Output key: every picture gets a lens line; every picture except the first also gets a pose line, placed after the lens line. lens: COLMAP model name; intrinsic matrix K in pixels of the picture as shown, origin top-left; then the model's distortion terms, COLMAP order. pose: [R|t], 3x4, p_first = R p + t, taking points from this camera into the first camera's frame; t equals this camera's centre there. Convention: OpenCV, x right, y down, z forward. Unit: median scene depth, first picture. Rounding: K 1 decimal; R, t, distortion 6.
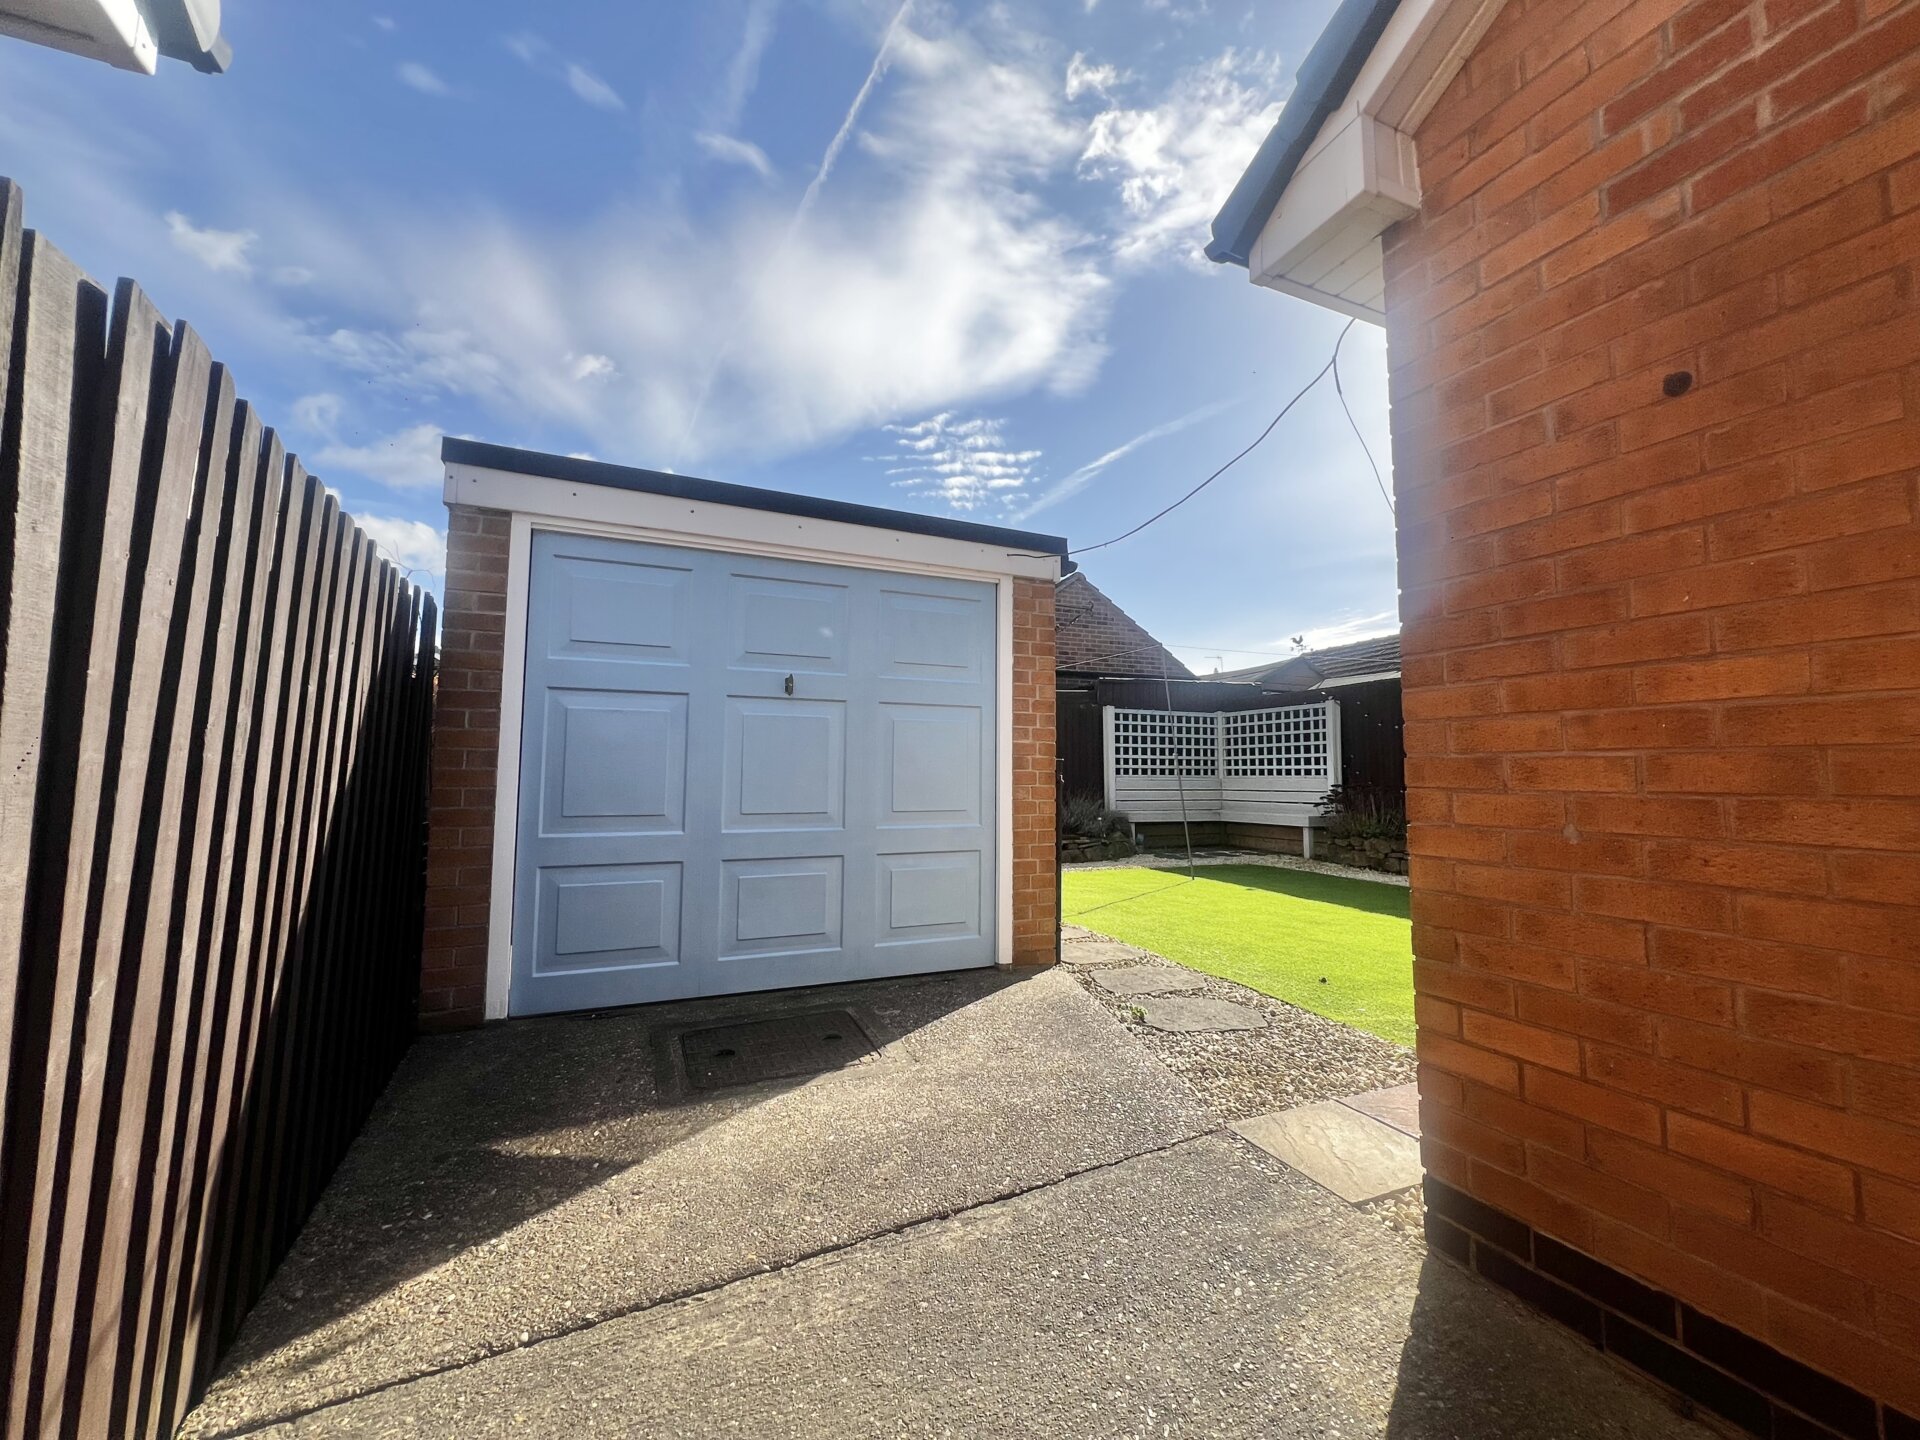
lens RADIAL K [[766.5, 0, 968.4], [0, 766.5, 722.3], [0, 0, 1]] dist [-0.000595, 0.000014]
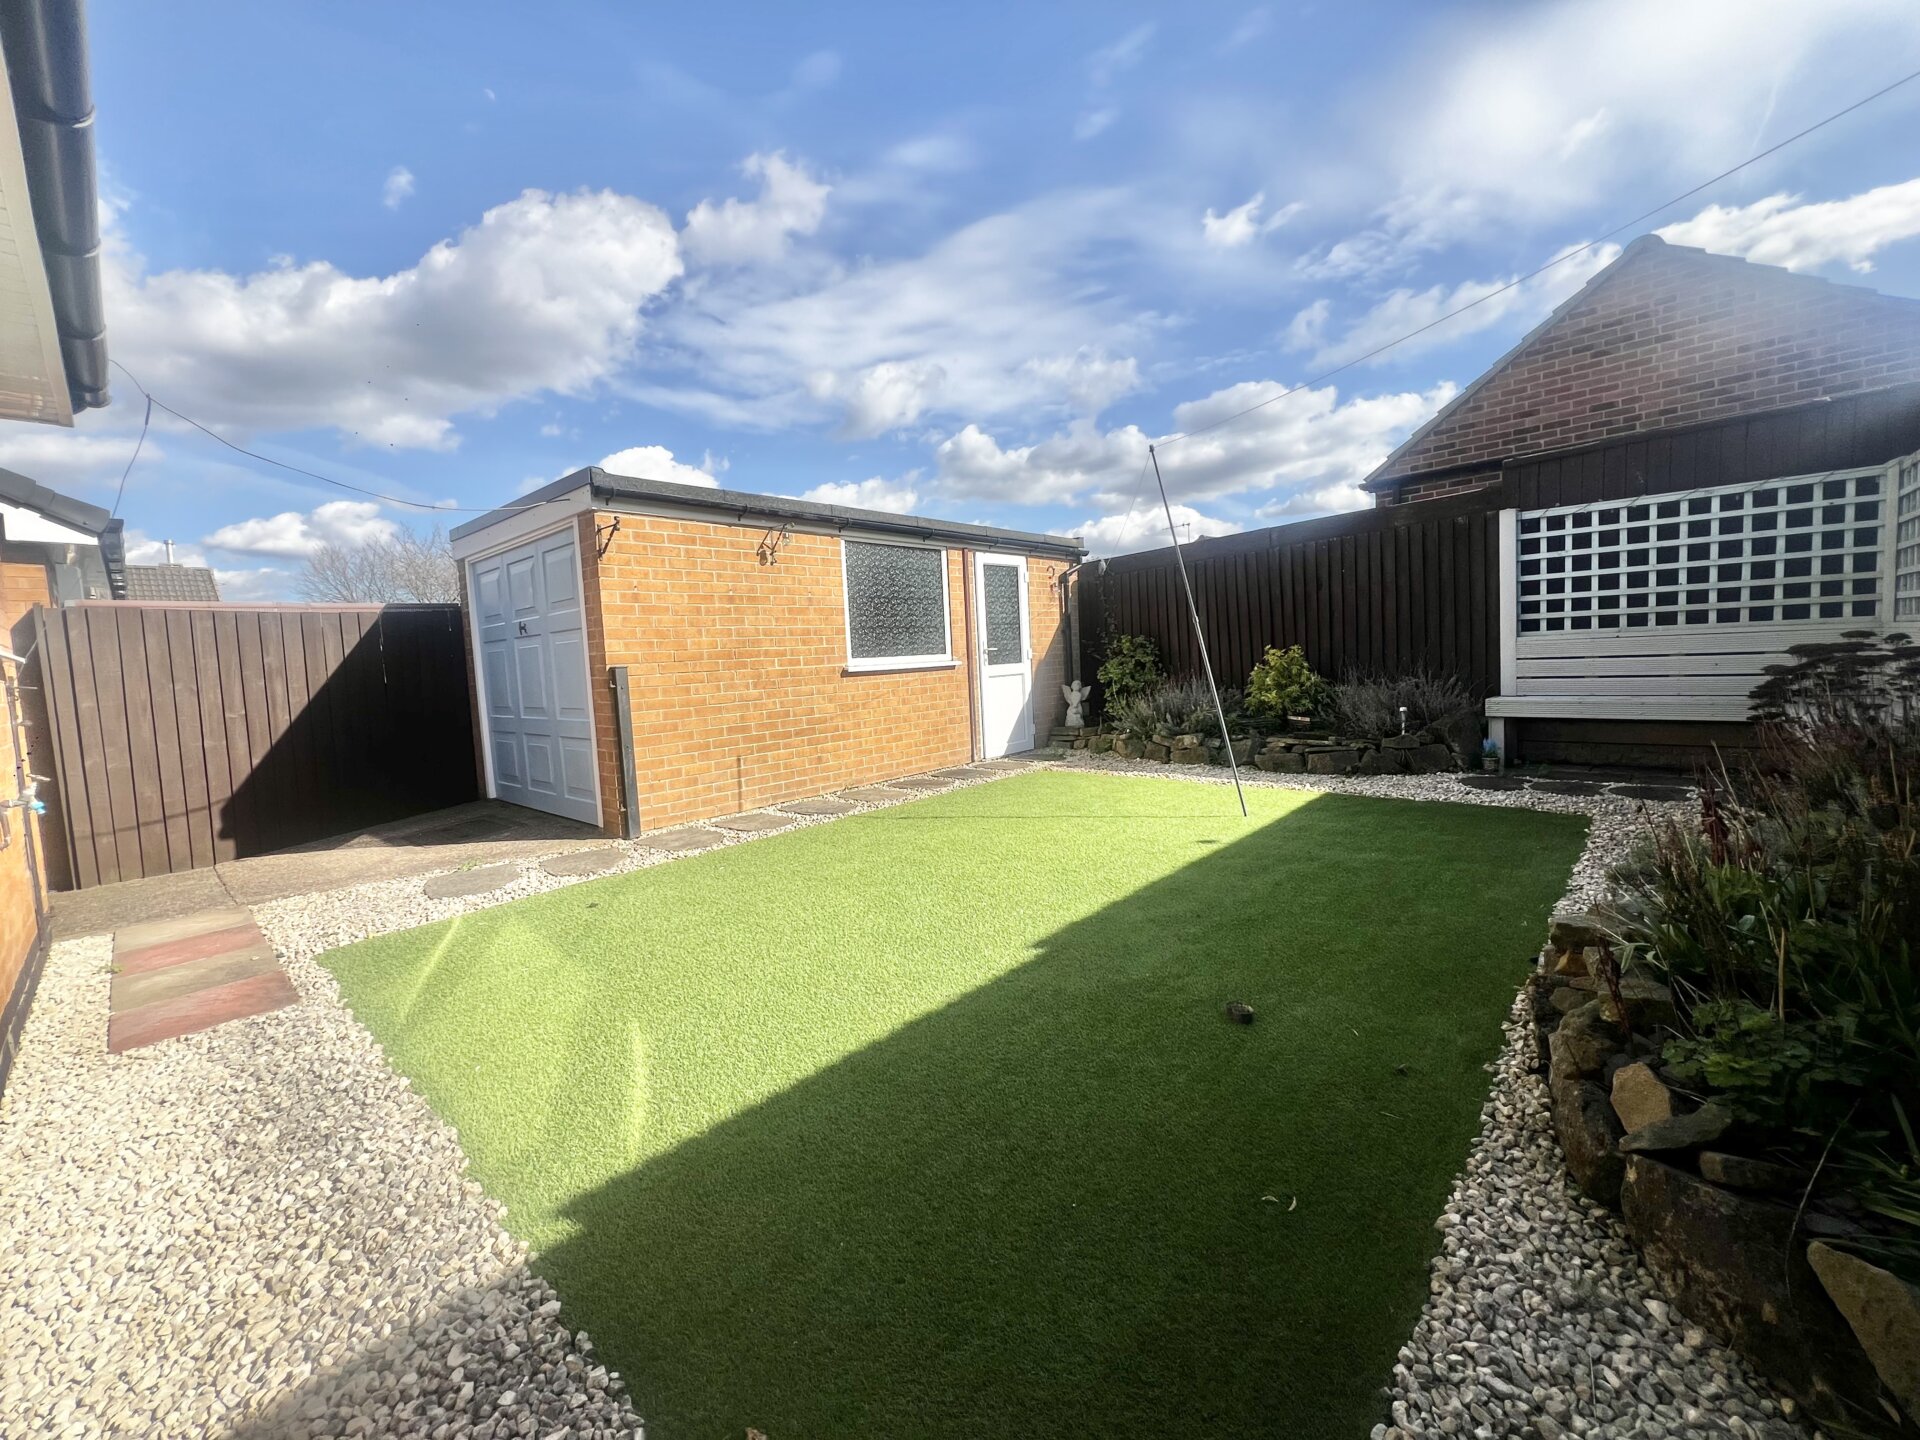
lens RADIAL K [[766.5, 0, 978.5], [0, 766.5, 693.3], [0, 0, 1]] dist [-0.000595, 0.000014]
pose [[0.407253, 0.020903, -0.913076, 0.510961], [0.115162, 0.990583, 0.074042, 0.023881], [0.906026, -0.135306, 0.401011, 0.382552]]
